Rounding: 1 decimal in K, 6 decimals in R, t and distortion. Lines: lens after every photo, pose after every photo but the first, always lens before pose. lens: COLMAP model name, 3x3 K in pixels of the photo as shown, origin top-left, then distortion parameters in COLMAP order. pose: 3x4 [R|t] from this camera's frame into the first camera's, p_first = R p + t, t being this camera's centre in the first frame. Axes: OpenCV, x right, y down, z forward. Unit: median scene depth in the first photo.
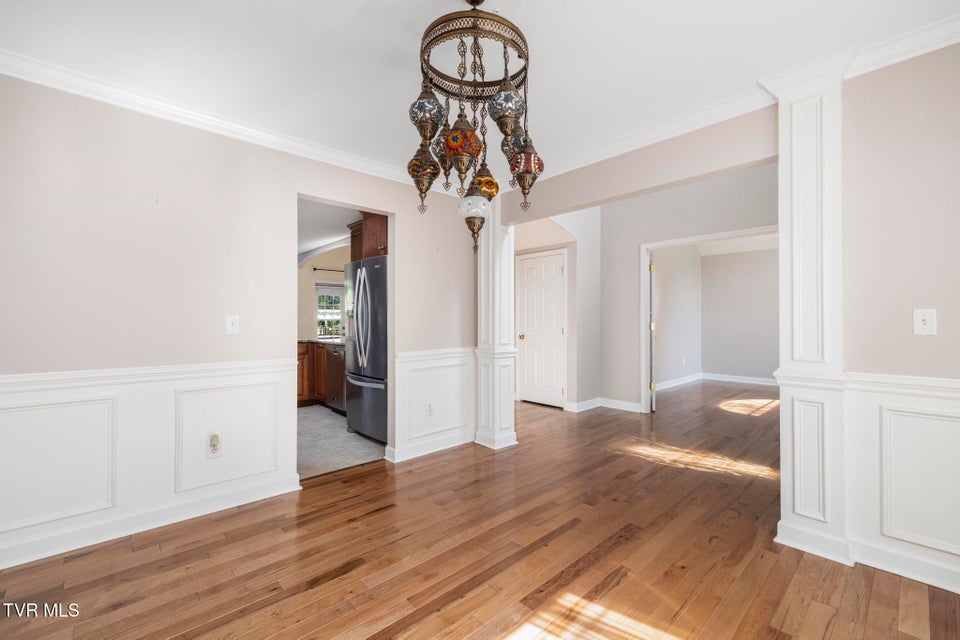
lens RADIAL K [[405.6, 0, 483.7], [0, 405.6, 321.3], [0, 0, 1]] dist [-0.003084, 0.000623]
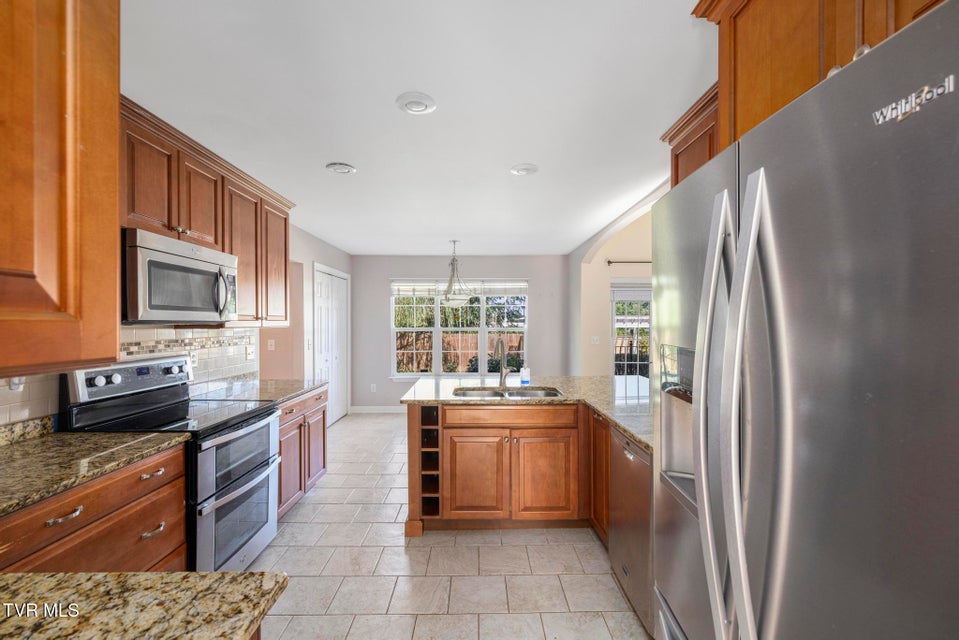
lens RADIAL K [[405.1, 0, 476.4], [0, 405.1, 323.0], [0, 0, 1]] dist [-0.003084, 0.000623]
pose [[0.732287, 0.007472, -0.680955, -0.300662], [-0.004886, 0.999972, 0.005718, -0.079322], [0.680979, -0.000860, 0.732303, 0.883179]]
